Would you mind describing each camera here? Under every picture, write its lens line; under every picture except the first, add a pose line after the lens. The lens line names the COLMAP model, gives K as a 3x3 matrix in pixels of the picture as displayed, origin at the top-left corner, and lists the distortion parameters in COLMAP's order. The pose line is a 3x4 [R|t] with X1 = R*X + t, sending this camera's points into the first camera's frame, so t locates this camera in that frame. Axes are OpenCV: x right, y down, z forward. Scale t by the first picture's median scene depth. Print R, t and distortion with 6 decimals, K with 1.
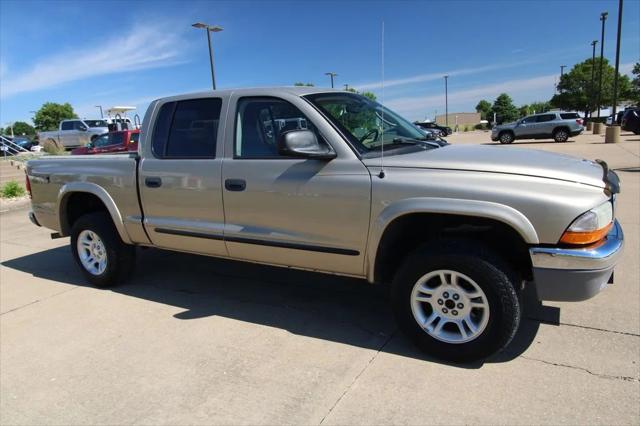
lens RADIAL K [[420.3, 0, 308.4], [0, 420.3, 214.7], [0, 0, 1]] dist [-0.004419, 0.000979]
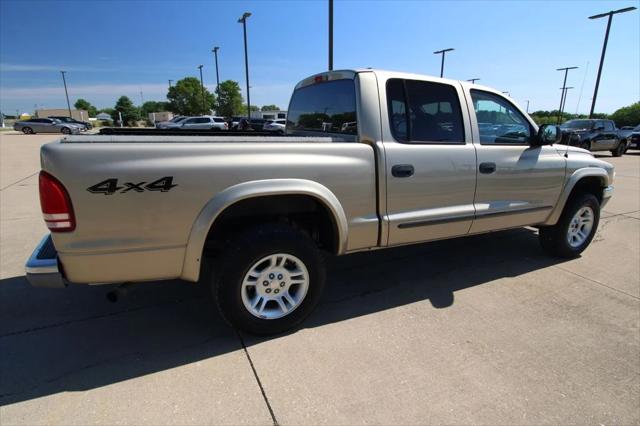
lens RADIAL K [[346.2, 0, 320.0], [0, 346.2, 213.0], [0, 0, 1]] dist [-0.002818, -0.000174]
pose [[0.555998, -0.143896, 0.818633, -1.117224], [0.112013, 0.988888, 0.097746, -0.085553], [-0.823602, 0.037351, 0.565937, 0.782638]]
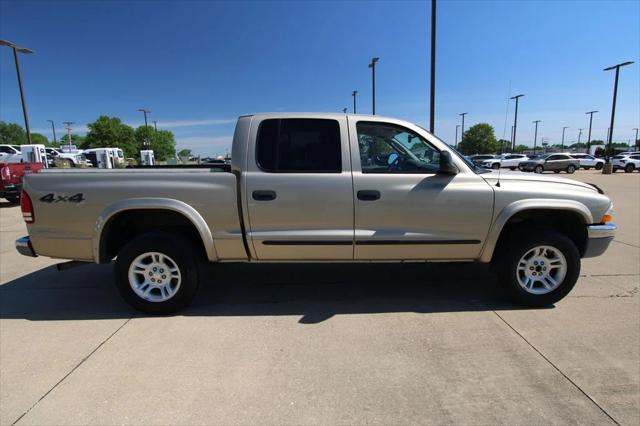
lens RADIAL K [[350.5, 0, 312.6], [0, 350.5, 214.7], [0, 0, 1]] dist [-0.006433, -0.001089]
pose [[0.860411, -0.035183, 0.508385, -0.741641], [0.064103, 0.997162, -0.039483, 0.010726], [-0.505553, 0.066560, 0.860224, 0.227133]]
